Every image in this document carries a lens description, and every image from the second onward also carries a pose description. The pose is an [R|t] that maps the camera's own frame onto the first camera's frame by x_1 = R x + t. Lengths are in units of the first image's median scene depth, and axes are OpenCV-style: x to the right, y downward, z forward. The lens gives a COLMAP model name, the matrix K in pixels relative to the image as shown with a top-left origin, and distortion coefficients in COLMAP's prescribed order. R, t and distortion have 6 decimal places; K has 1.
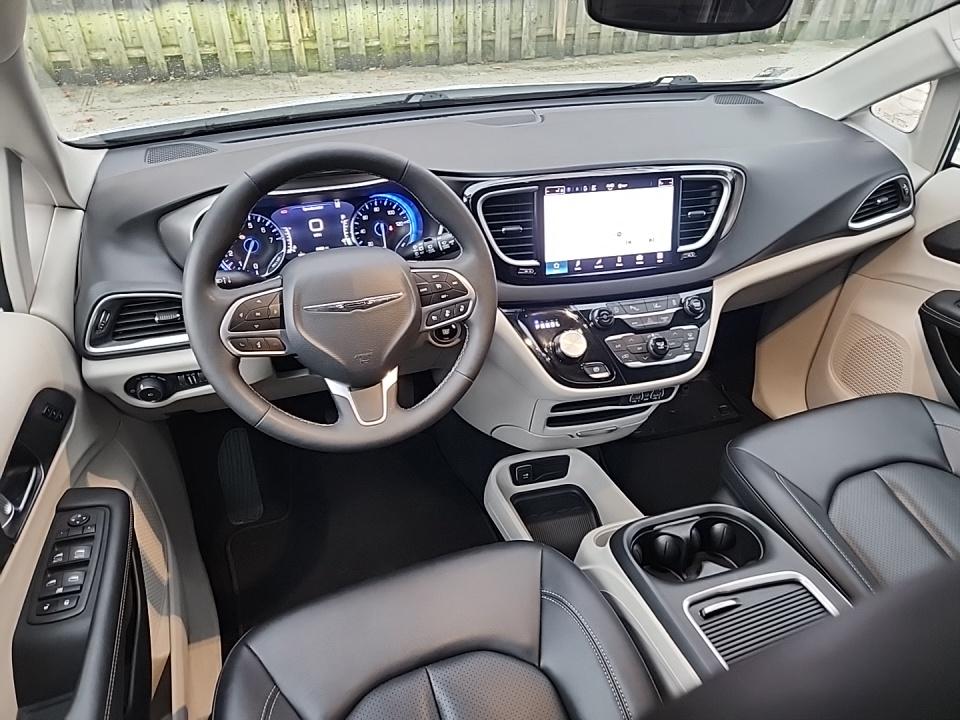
lens RADIAL K [[640.3, 0, 480.0], [0, 640.3, 360.0], [0, 0, 1]] dist [0.034144, -0.003977]
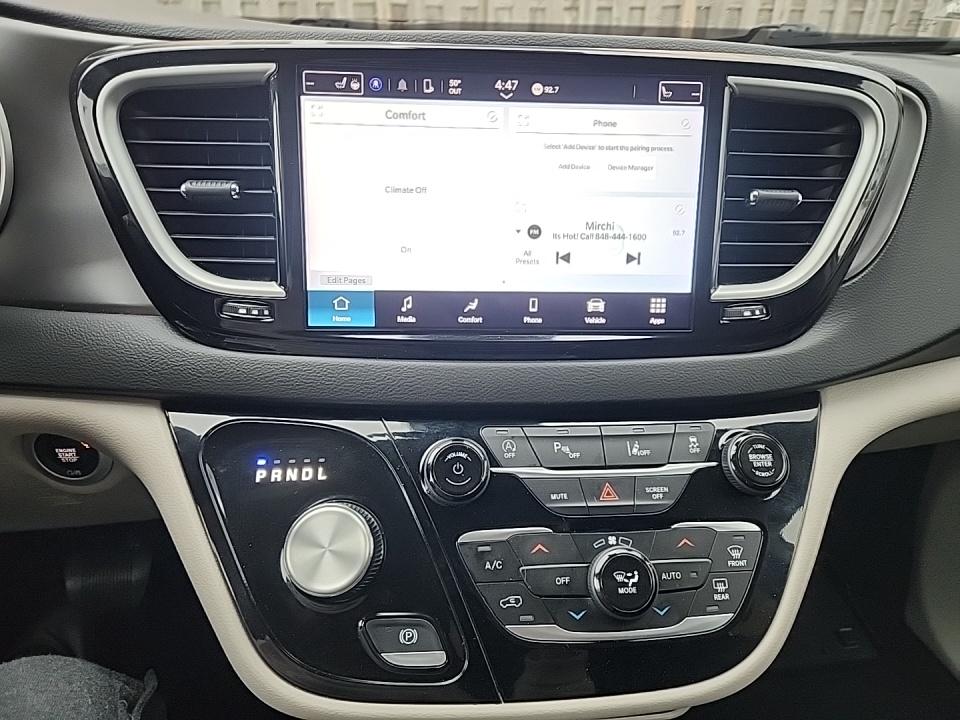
lens RADIAL K [[657.3, 0, 479.7], [0, 657.3, 346.7], [0, 0, 1]] dist [0.031286, -0.027842]
pose [[0.983658, 0.092213, -0.154642, 0.245683], [-0.112367, 0.985506, -0.127090, -0.085523], [0.140681, 0.142390, 0.979762, 0.648771]]
